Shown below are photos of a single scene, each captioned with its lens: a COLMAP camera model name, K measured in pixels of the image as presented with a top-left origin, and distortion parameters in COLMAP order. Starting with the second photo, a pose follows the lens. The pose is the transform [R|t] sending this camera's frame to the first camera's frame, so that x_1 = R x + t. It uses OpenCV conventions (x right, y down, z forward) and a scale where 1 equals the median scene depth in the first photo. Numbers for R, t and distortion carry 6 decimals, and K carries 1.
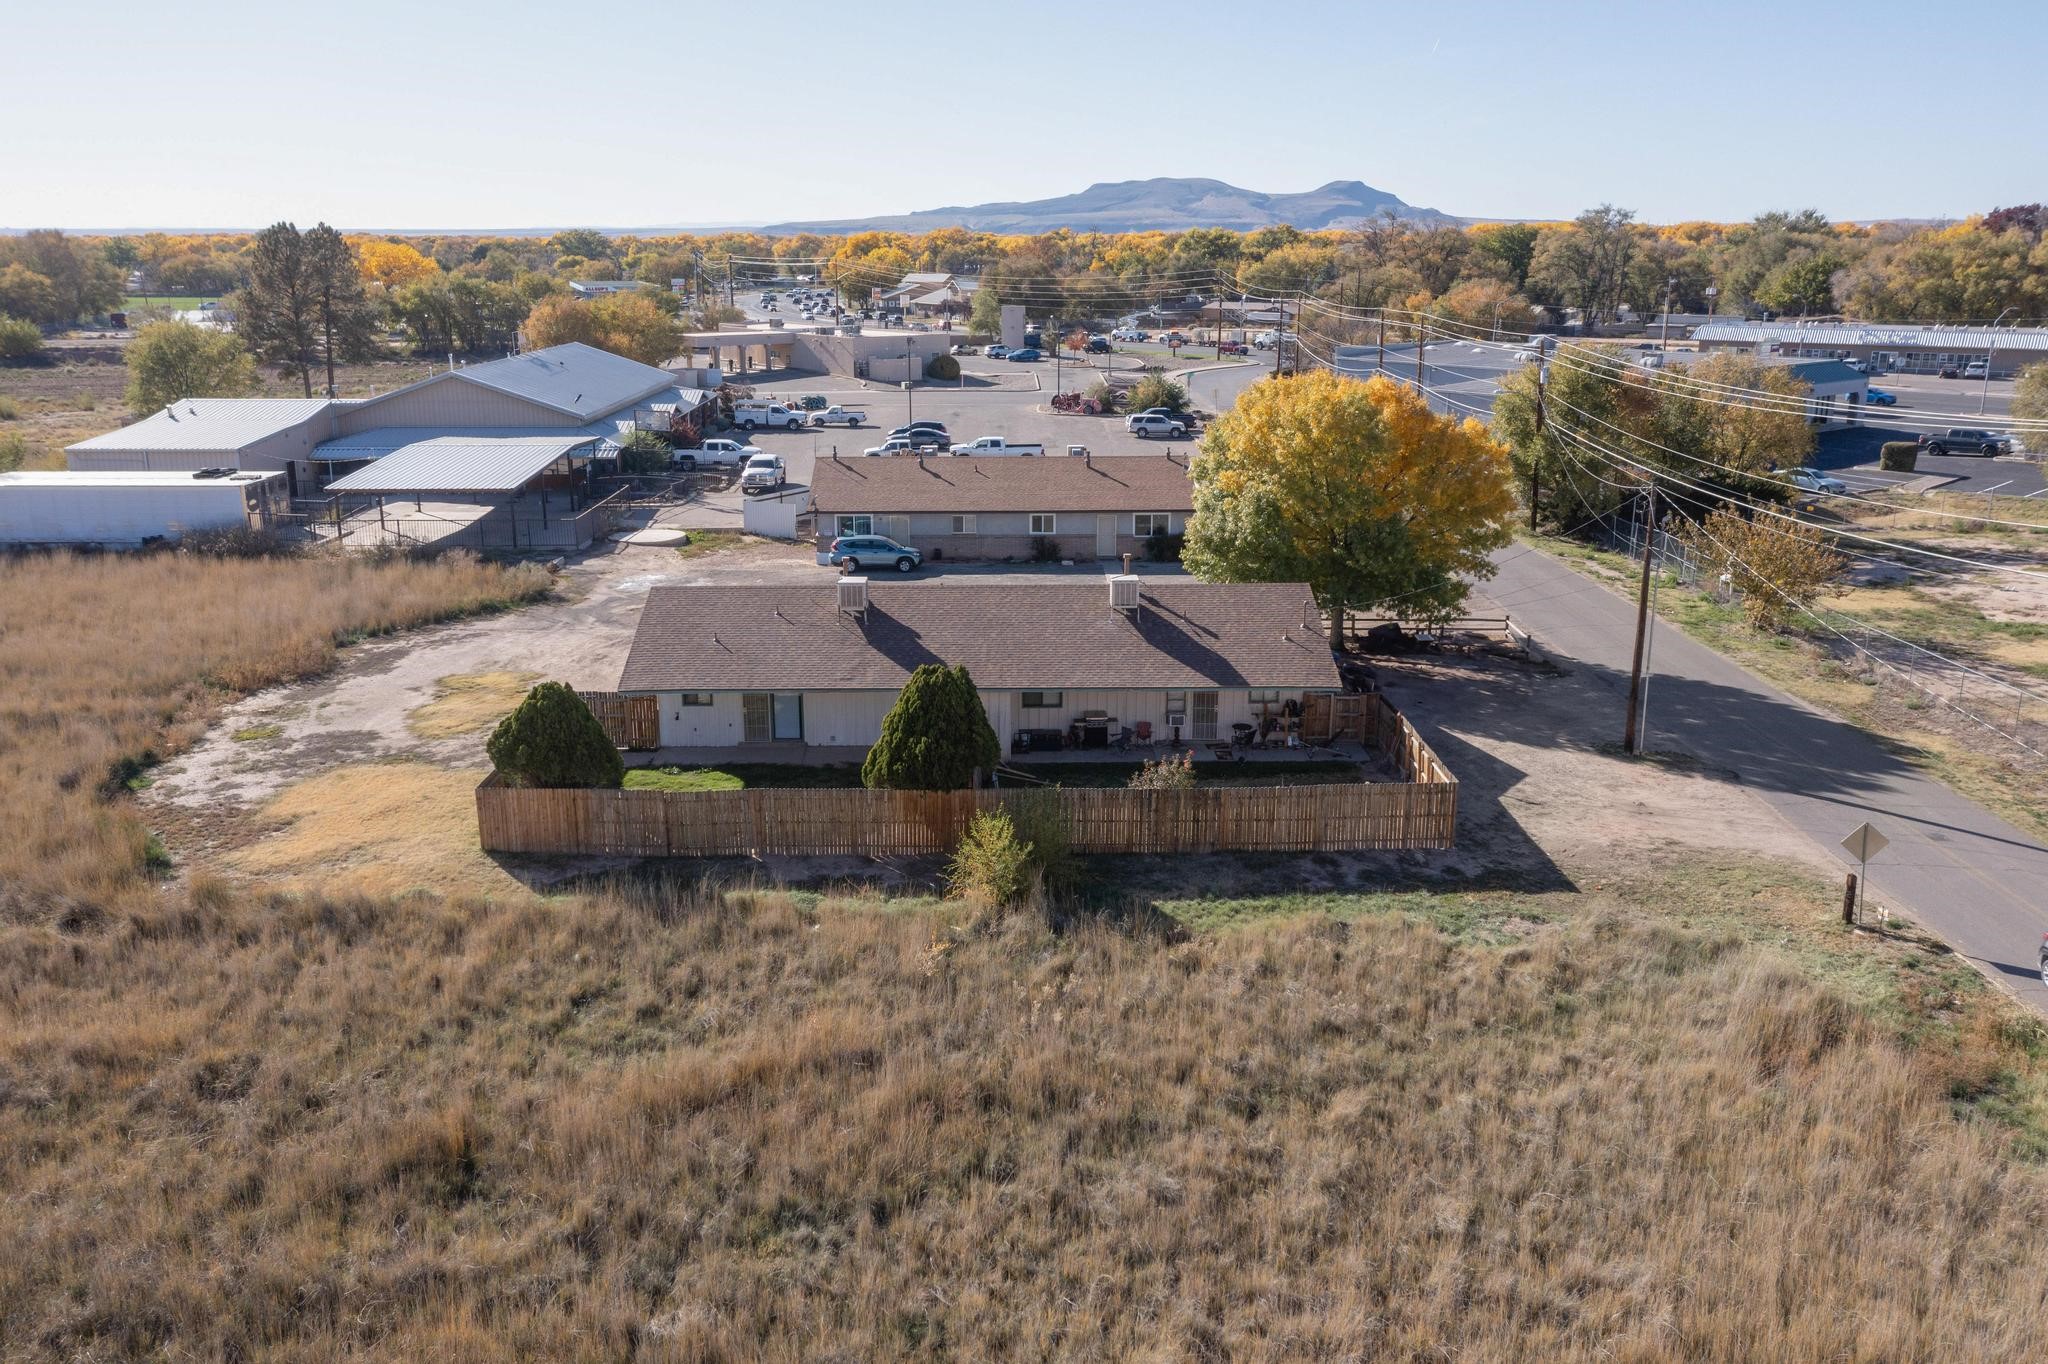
lens RADIAL K [[1645.0, 0, 1024.0], [0, 1645.0, 682.0], [0, 0, 1]] dist [-0.000492, 0.006282]
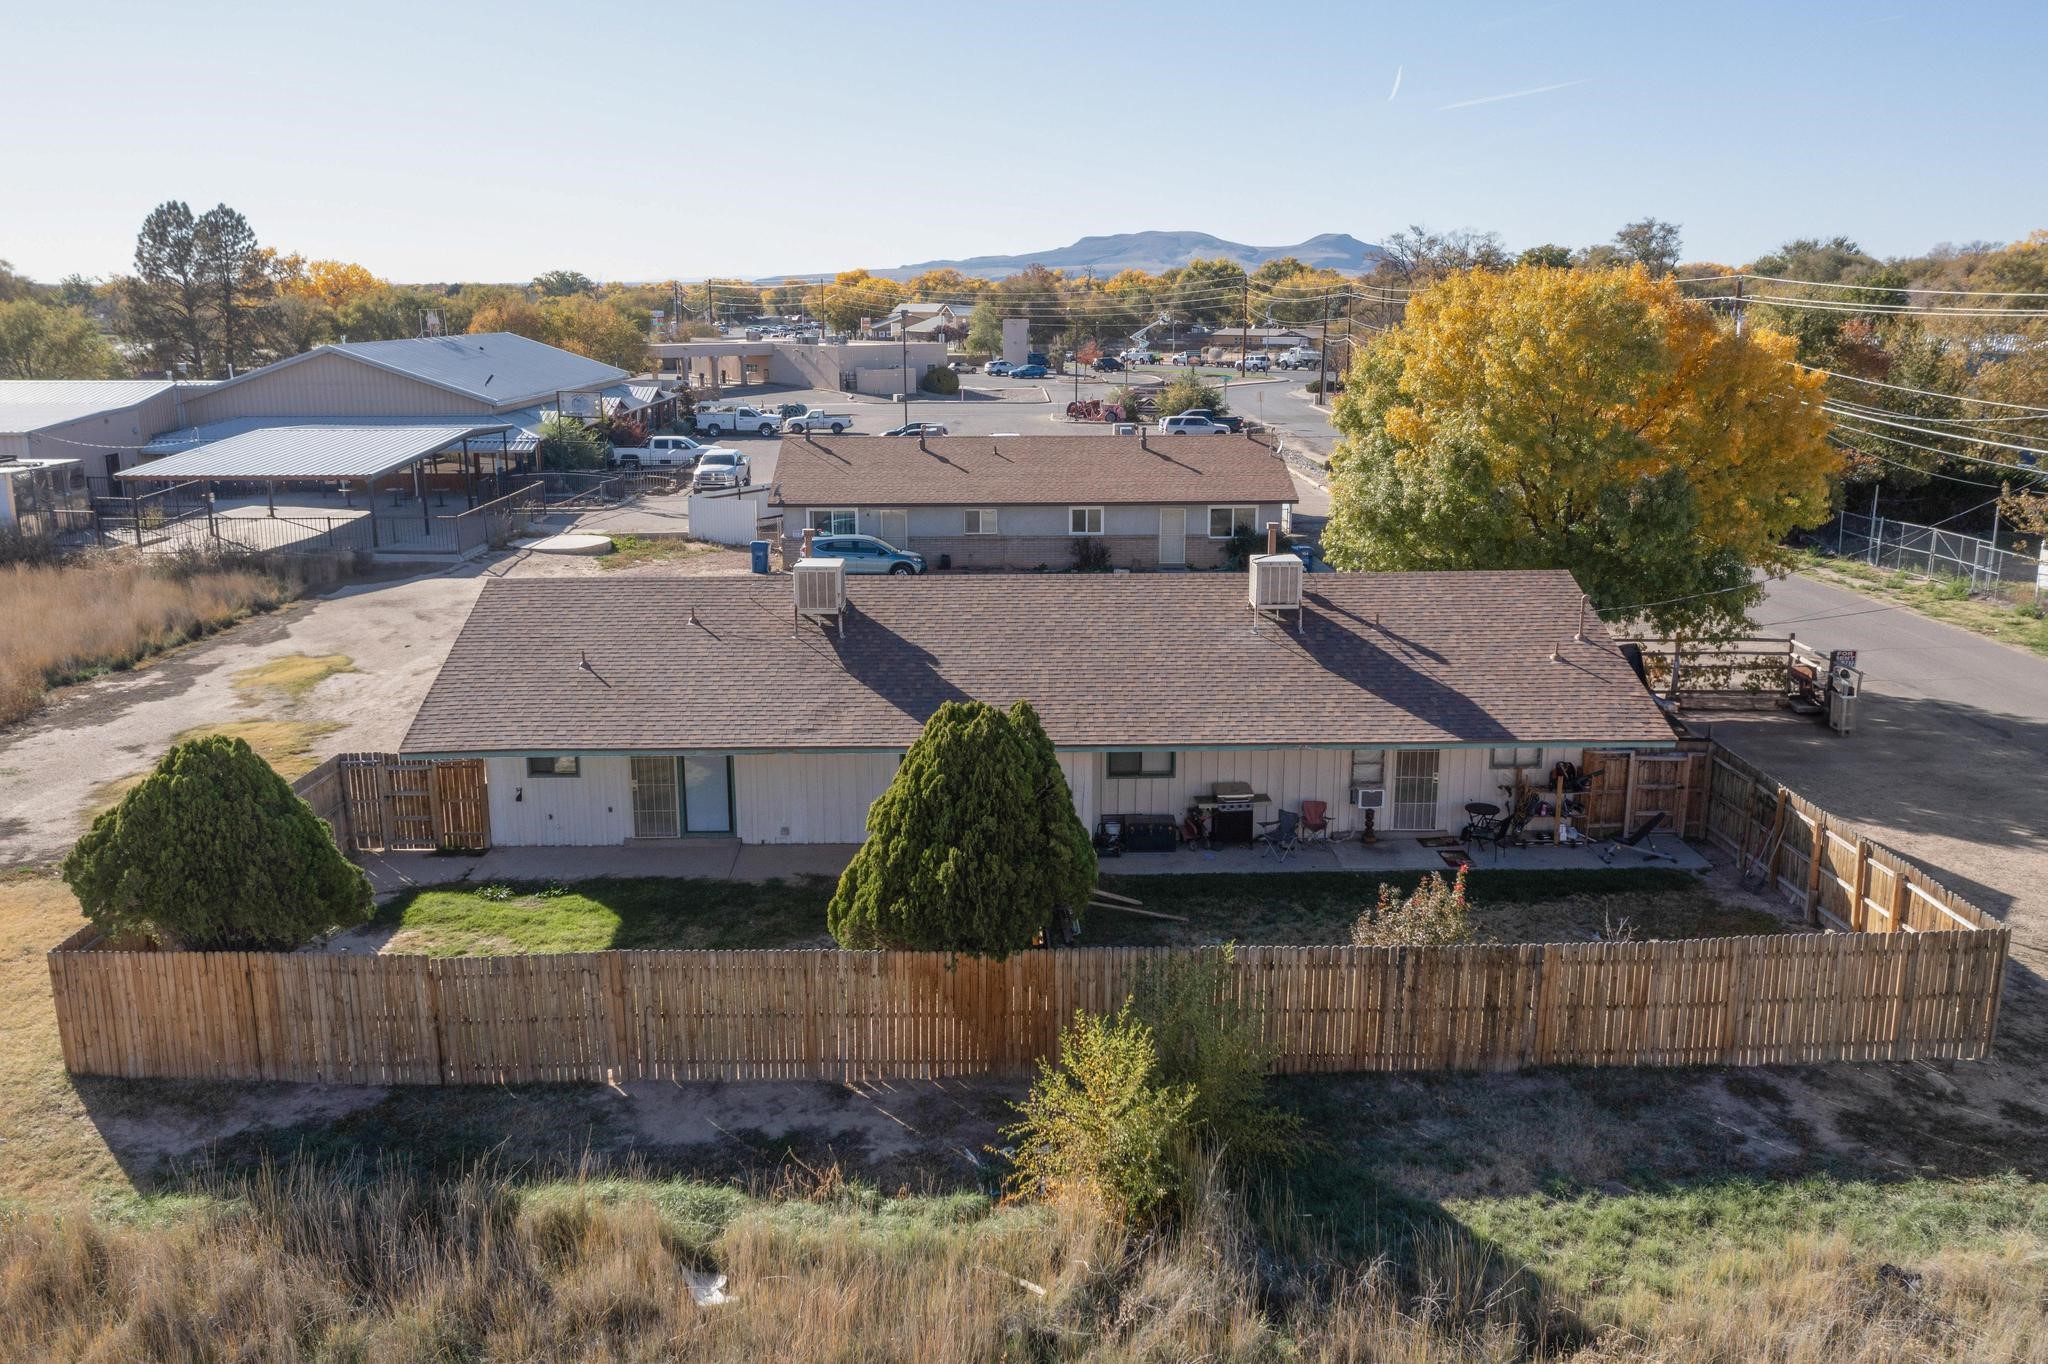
lens RADIAL K [[1645.0, 0, 1024.0], [0, 1645.0, 682.0], [0, 0, 1]] dist [-0.000492, 0.006282]
pose [[0.999976, -0.003444, 0.006037, -0.030882], [0.003631, 0.999504, -0.031278, -0.000278], [-0.005926, 0.031299, 0.999492, 0.370903]]
